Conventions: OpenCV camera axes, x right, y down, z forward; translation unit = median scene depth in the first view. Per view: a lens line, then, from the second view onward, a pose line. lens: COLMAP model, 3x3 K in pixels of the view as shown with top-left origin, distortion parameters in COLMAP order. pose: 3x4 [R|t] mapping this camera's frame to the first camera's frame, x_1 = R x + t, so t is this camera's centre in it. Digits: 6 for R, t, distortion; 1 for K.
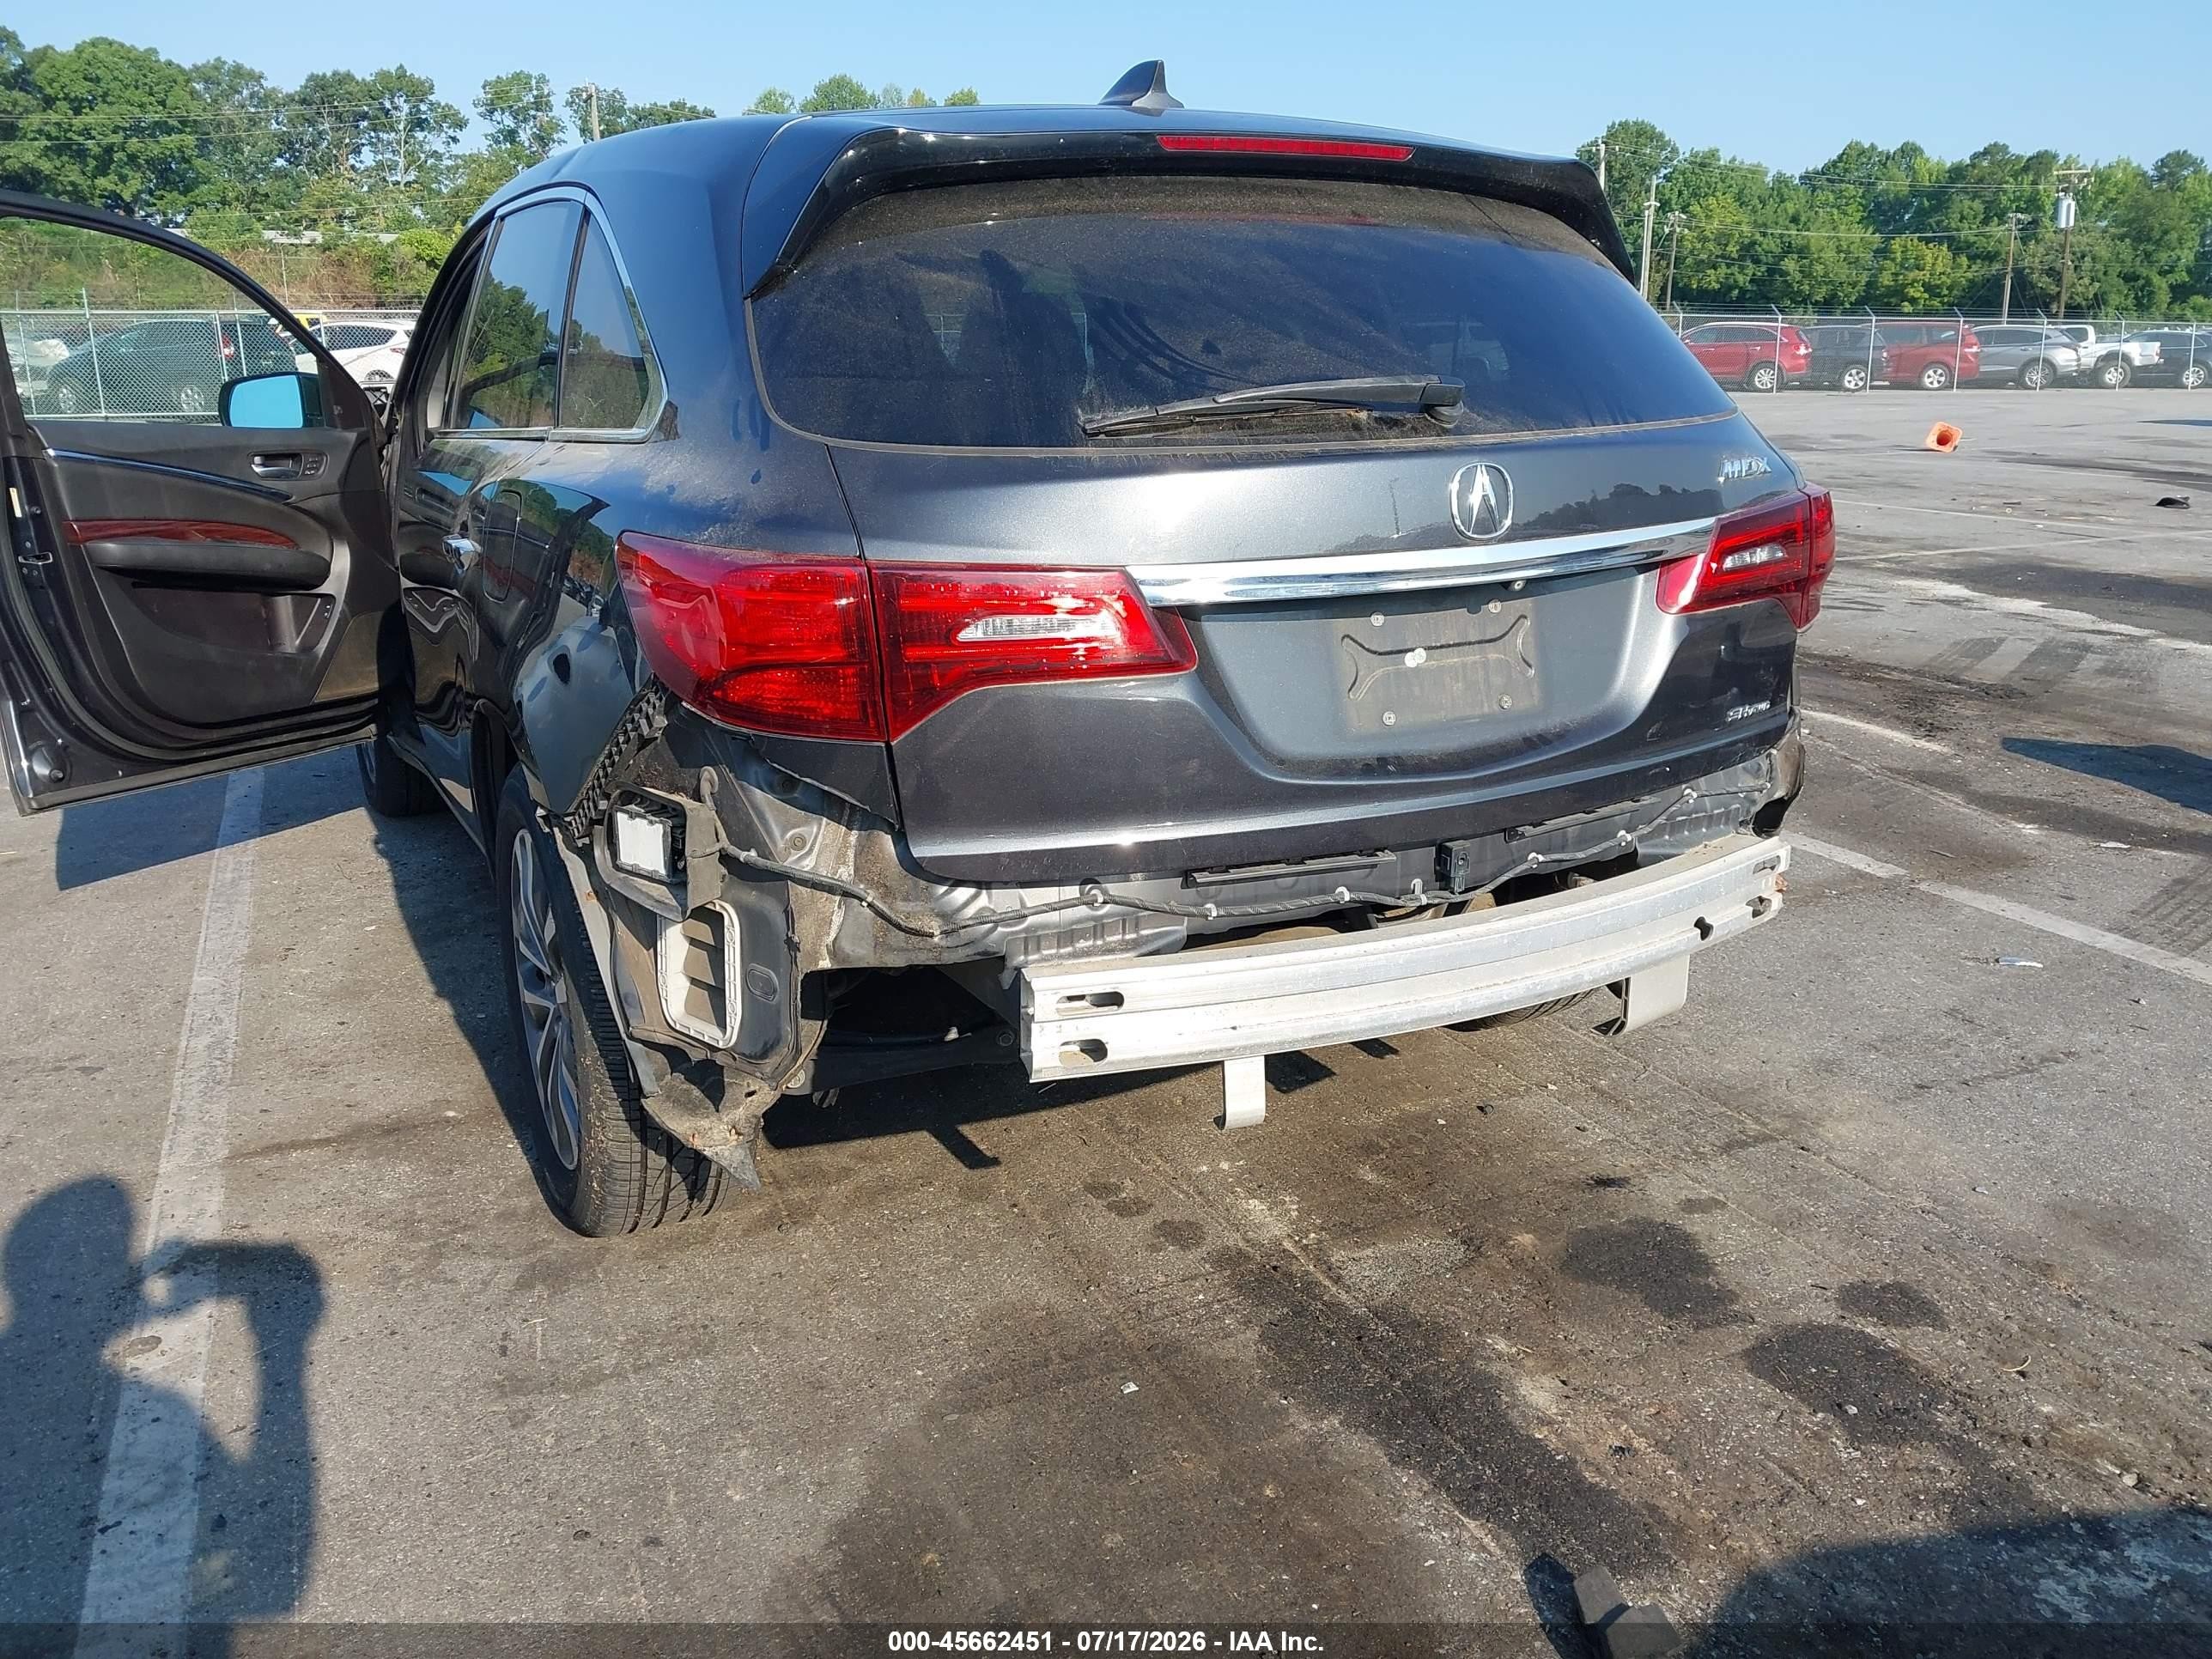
lens RADIAL K [[1779.6, 0, 1144.4], [0, 1779.6, 834.5], [0, 0, 1]] dist [0.017571, -0.015407]
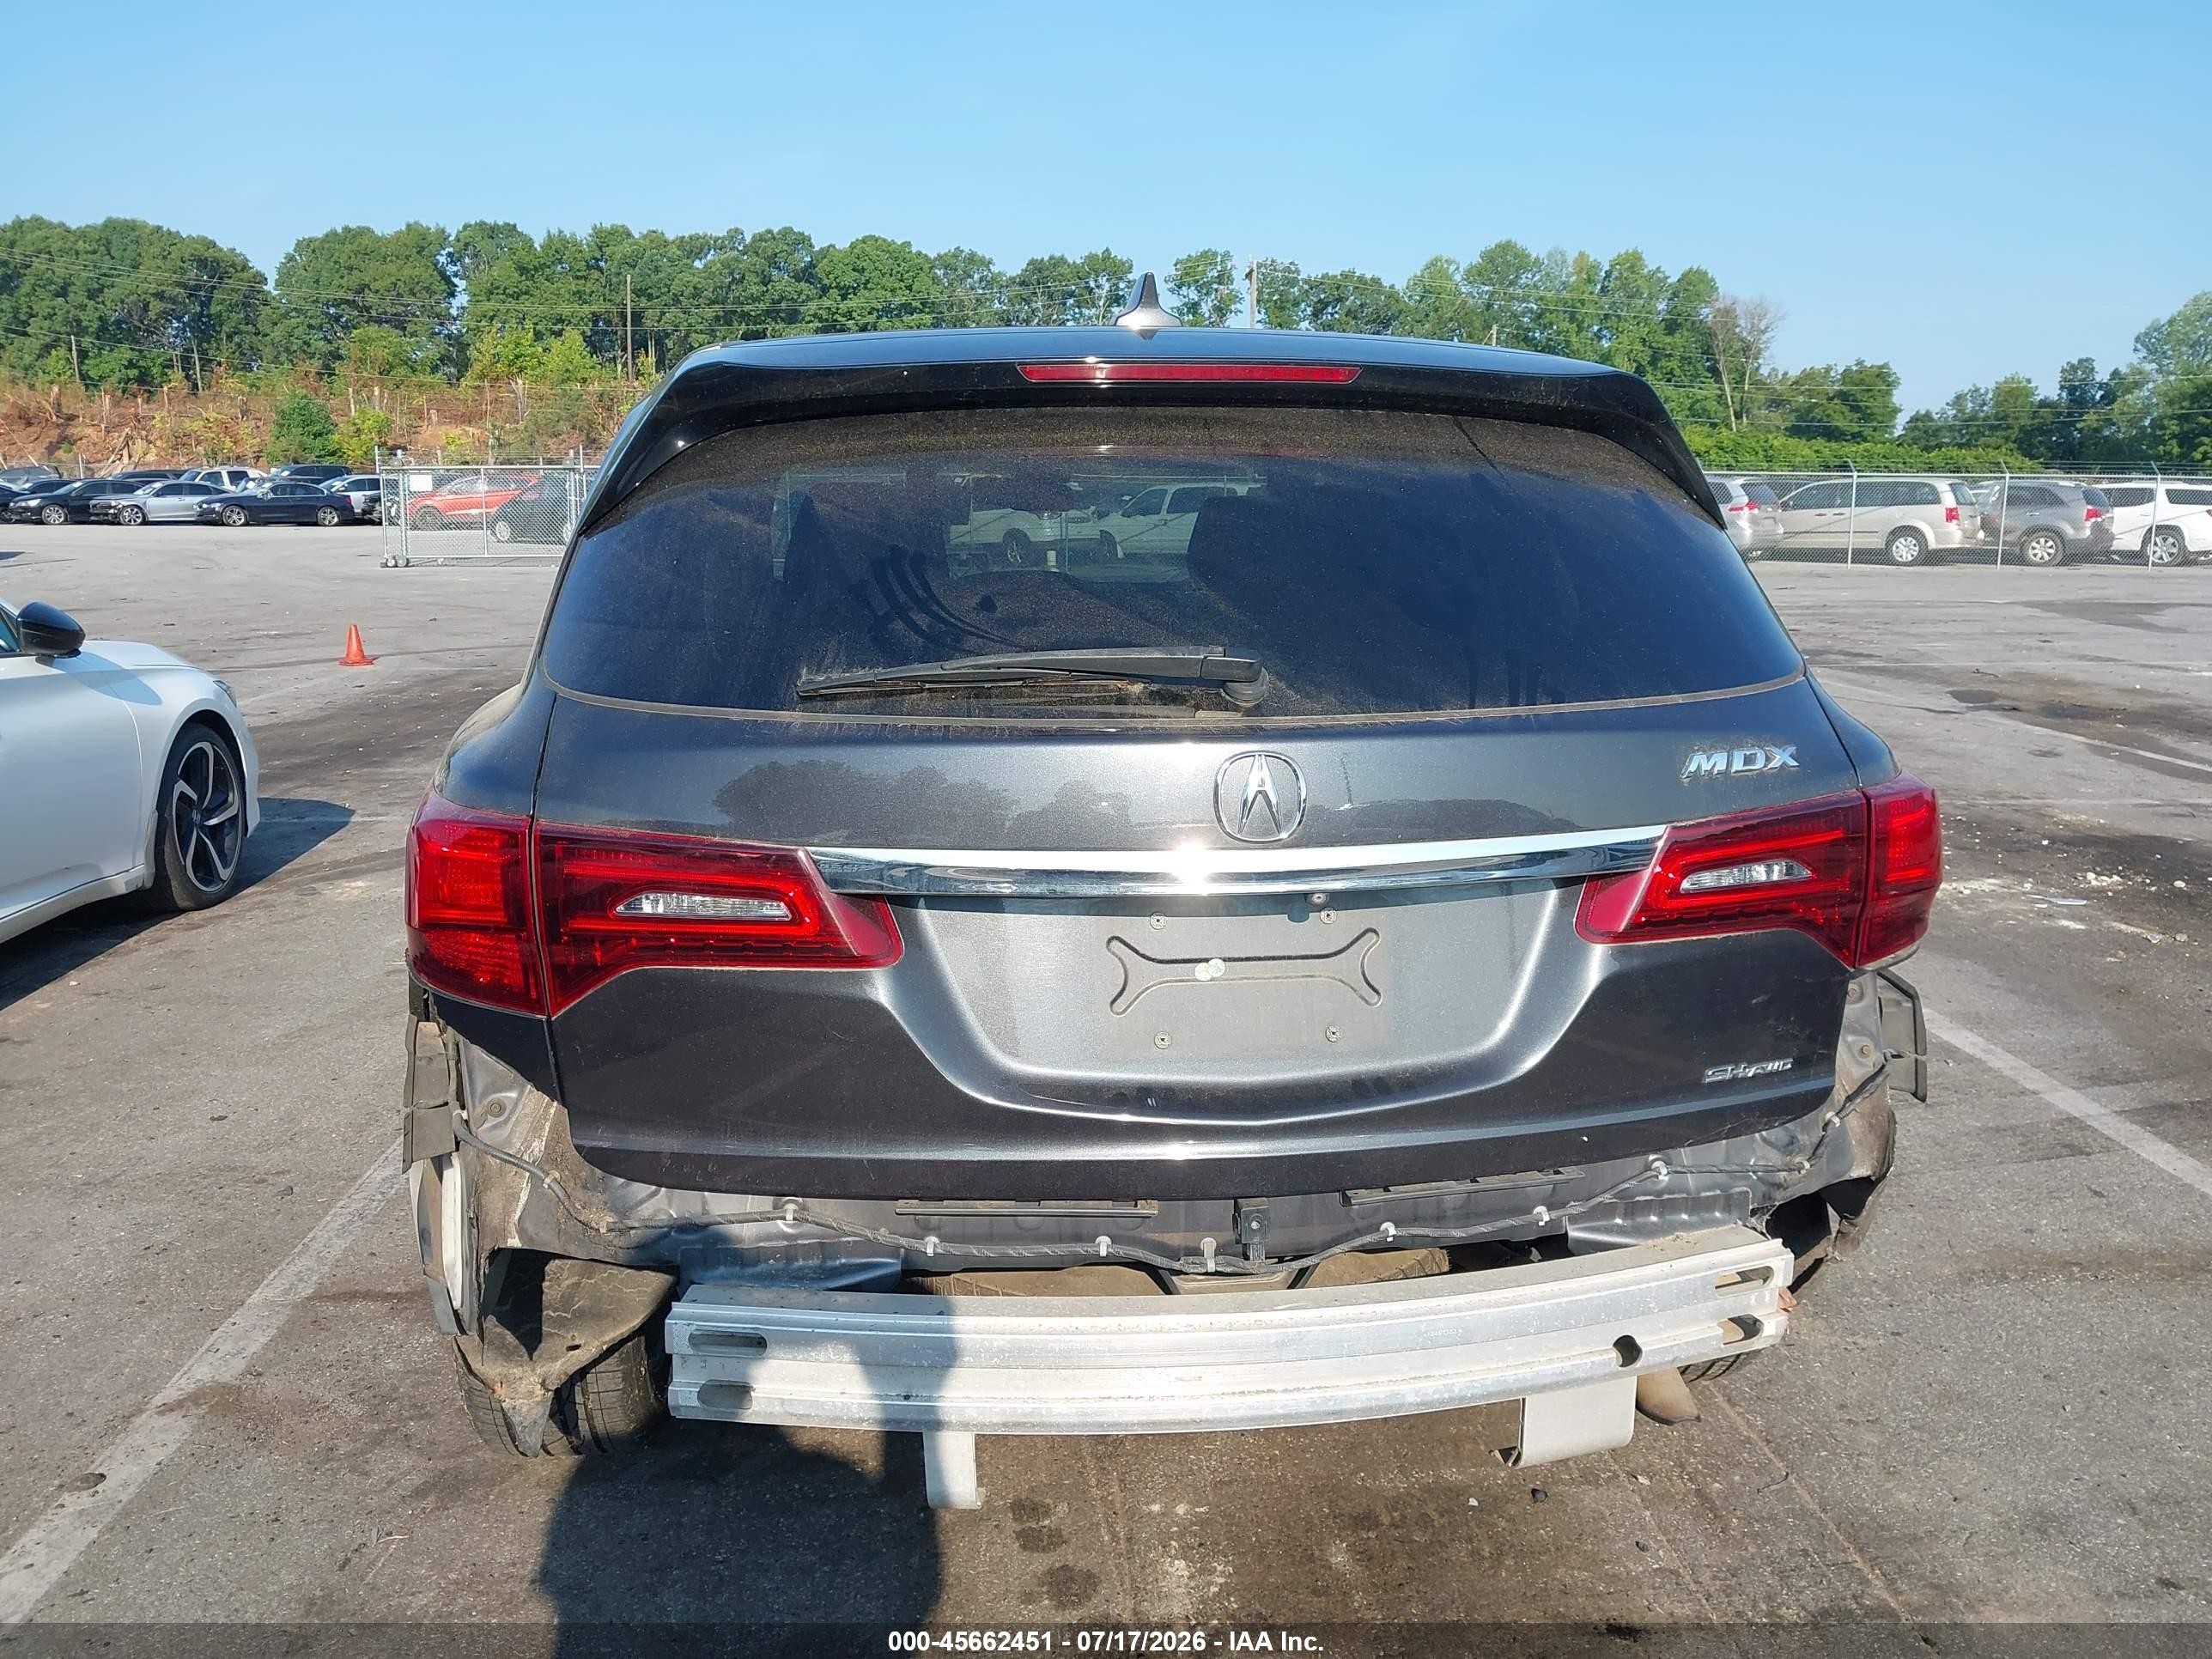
lens RADIAL K [[1779.6, 0, 1144.4], [0, 1779.6, 834.5], [0, 0, 1]] dist [0.017571, -0.015407]
pose [[0.932325, 0.078700, -0.352955, 0.309172], [-0.106616, 0.992468, -0.060327, -0.082833], [0.345549, 0.093875, 0.933694, 0.155257]]
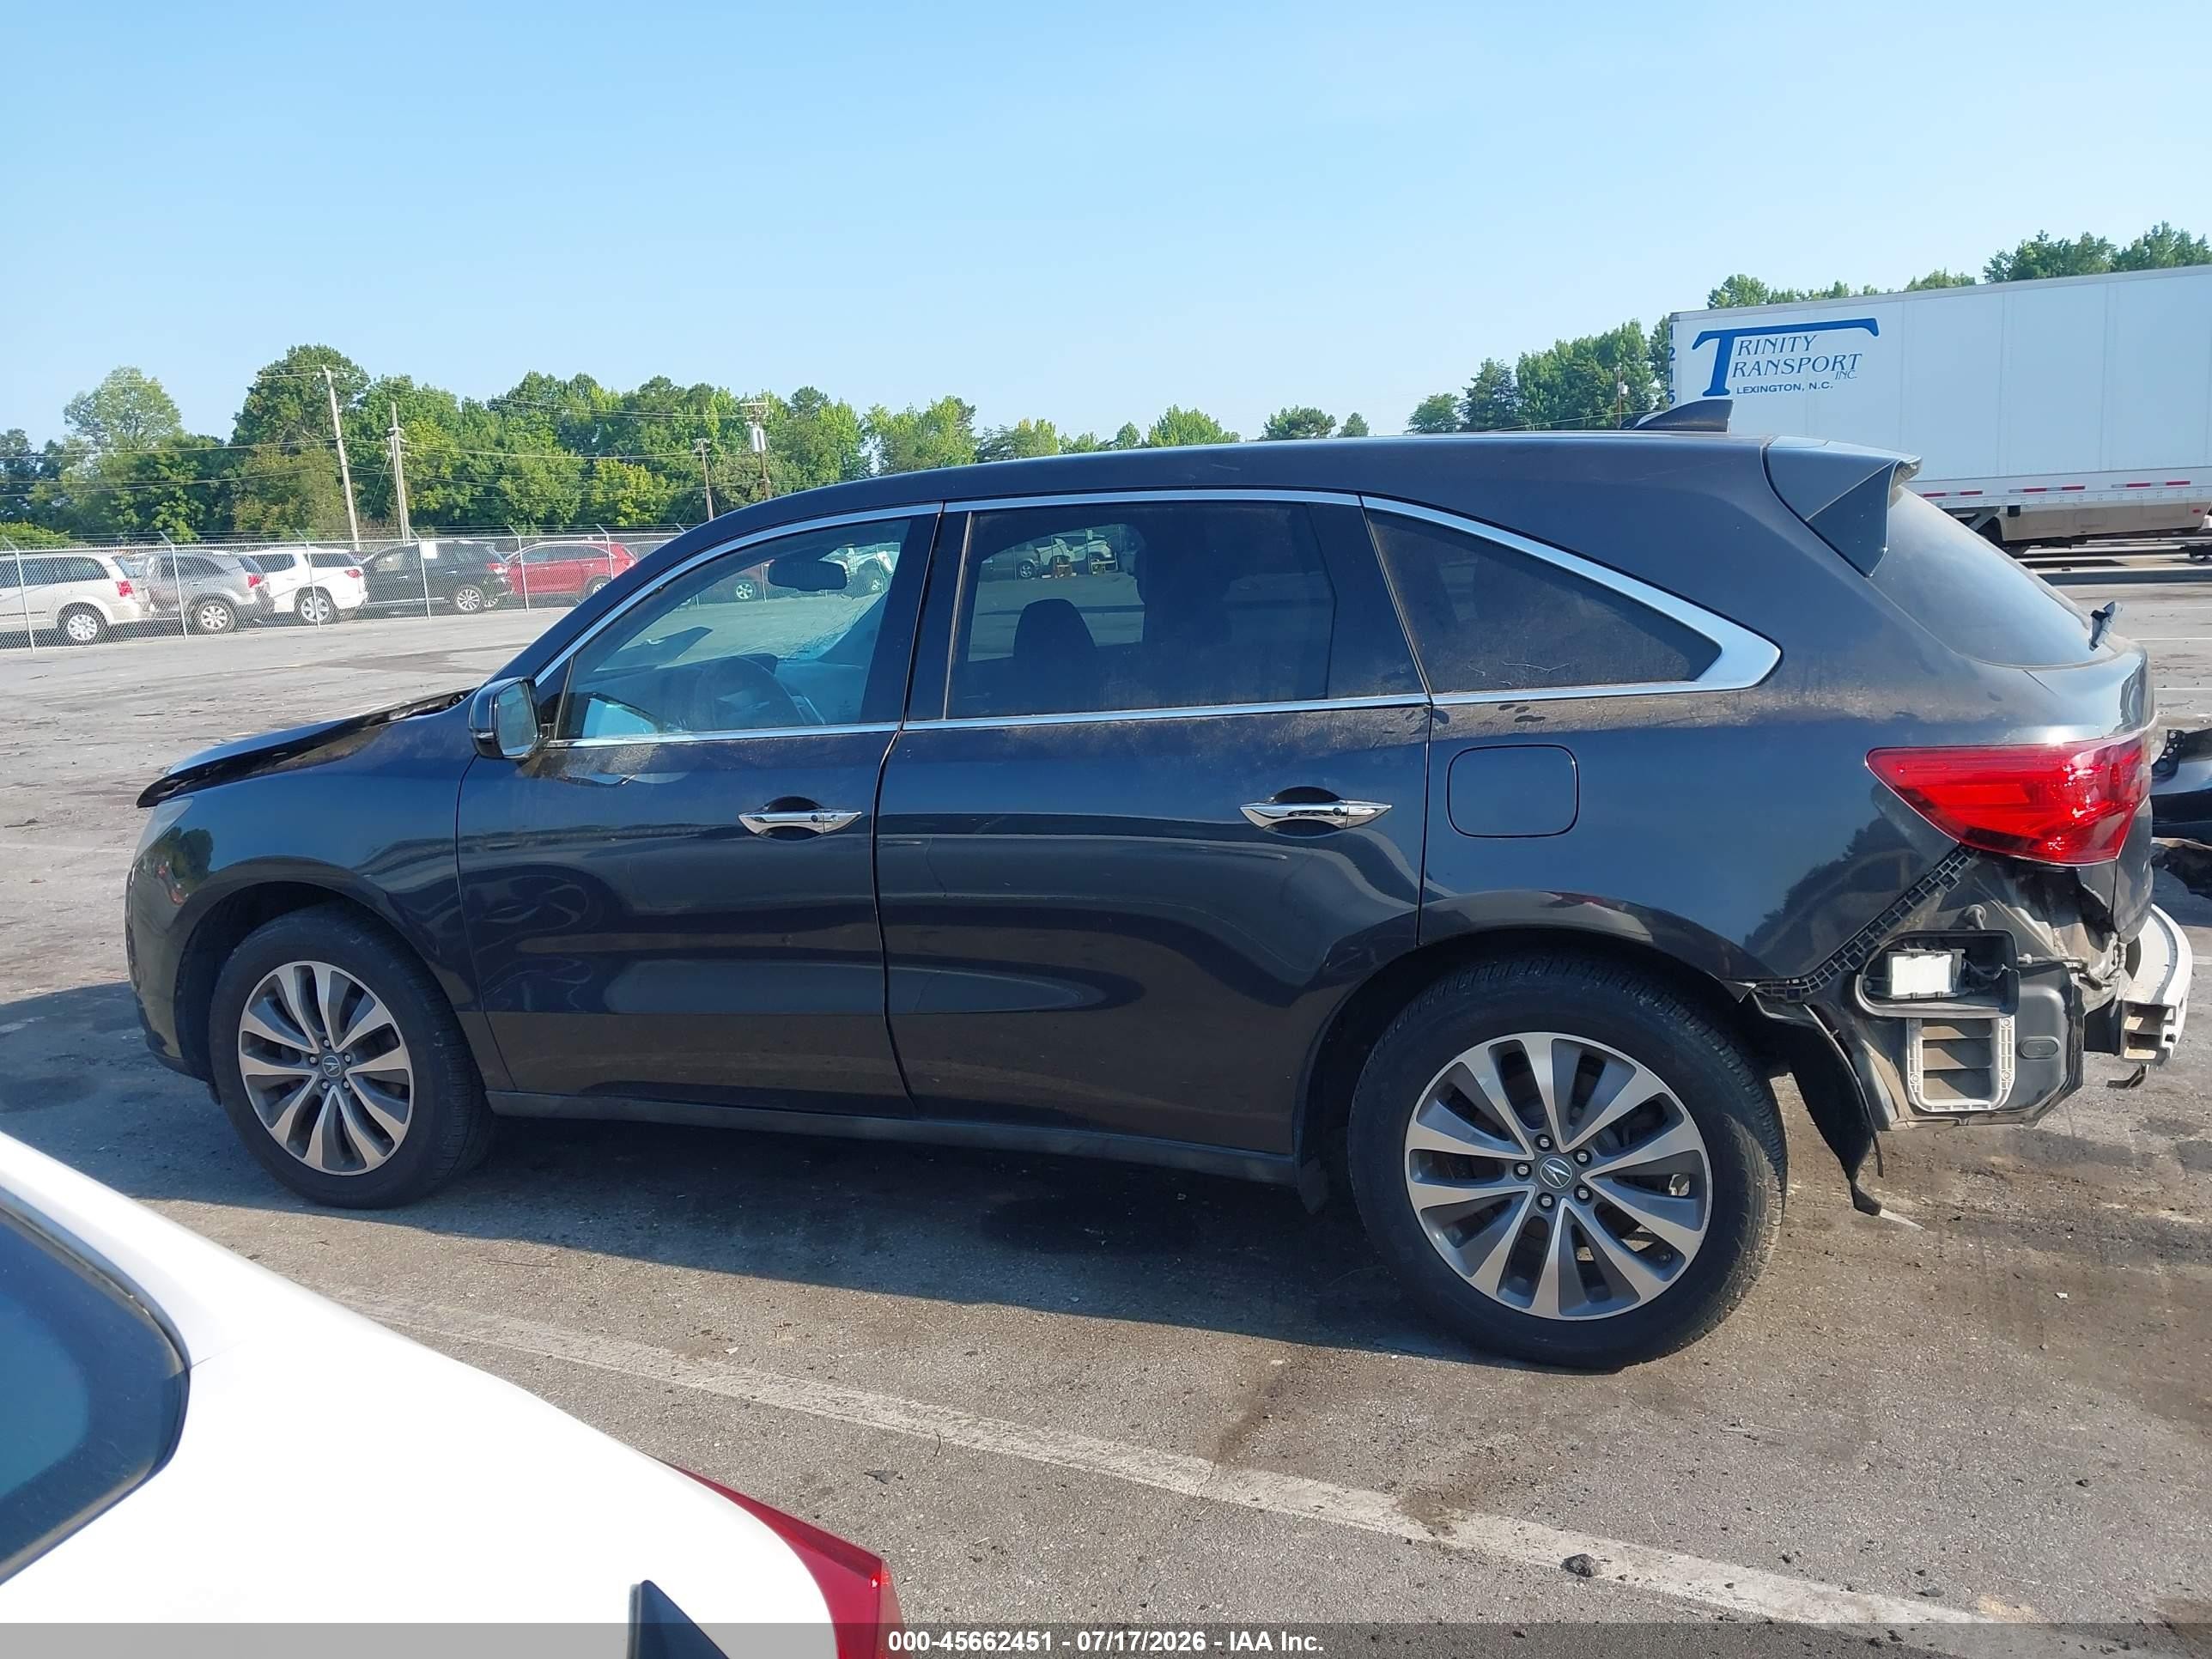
lens RADIAL K [[1793.9, 0, 1106.0], [0, 1793.9, 829.5], [0, 0, 1]] dist [0.008319, 0.001110]
pose [[0.751524, -0.139975, 0.644684, -1.154603], [0.214133, 0.976077, -0.037692, -0.131582], [-0.623986, 0.166375, 0.763519, 0.241609]]
